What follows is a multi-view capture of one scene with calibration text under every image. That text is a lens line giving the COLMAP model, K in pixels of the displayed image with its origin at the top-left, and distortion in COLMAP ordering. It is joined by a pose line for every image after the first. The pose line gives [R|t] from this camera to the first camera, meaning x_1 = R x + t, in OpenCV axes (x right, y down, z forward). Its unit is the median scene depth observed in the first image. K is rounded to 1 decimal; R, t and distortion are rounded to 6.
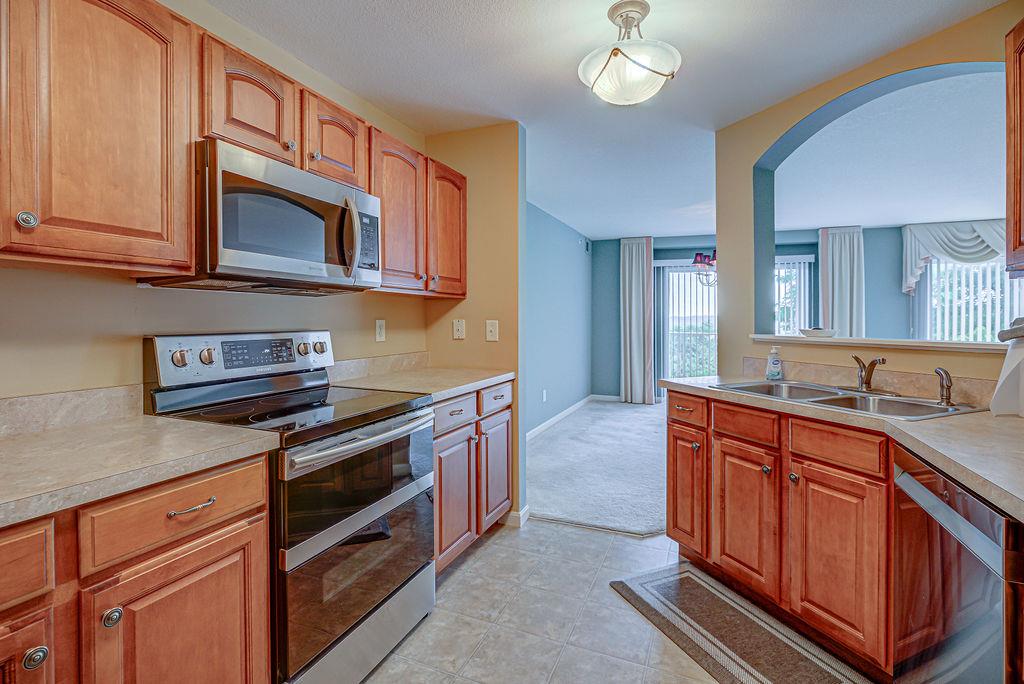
lens RADIAL K [[479.0, 0, 512.1], [0, 479.0, 318.6], [0, 0, 1]] dist [-0.000650, -0.000310]
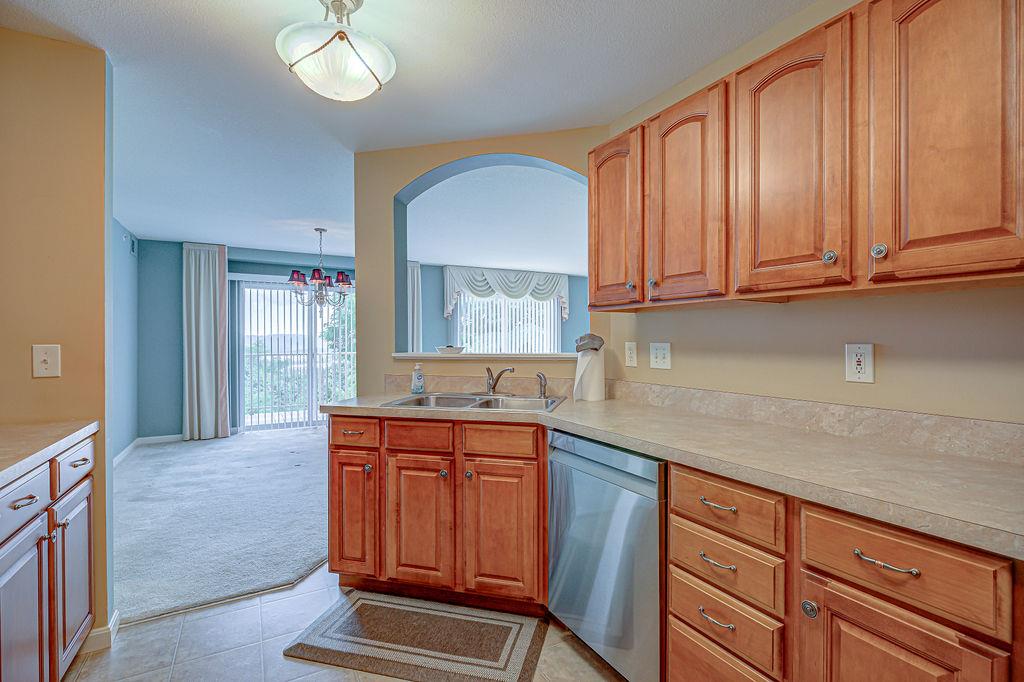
lens RADIAL K [[472.1, 0, 514.8], [0, 472.1, 335.9], [0, 0, 1]] dist [-0.000650, -0.000111]
pose [[0.613438, -0.004228, 0.789732, -0.200850], [0.007731, 0.999970, -0.000652, -0.002994], [-0.789705, 0.006505, 0.613452, 0.165091]]
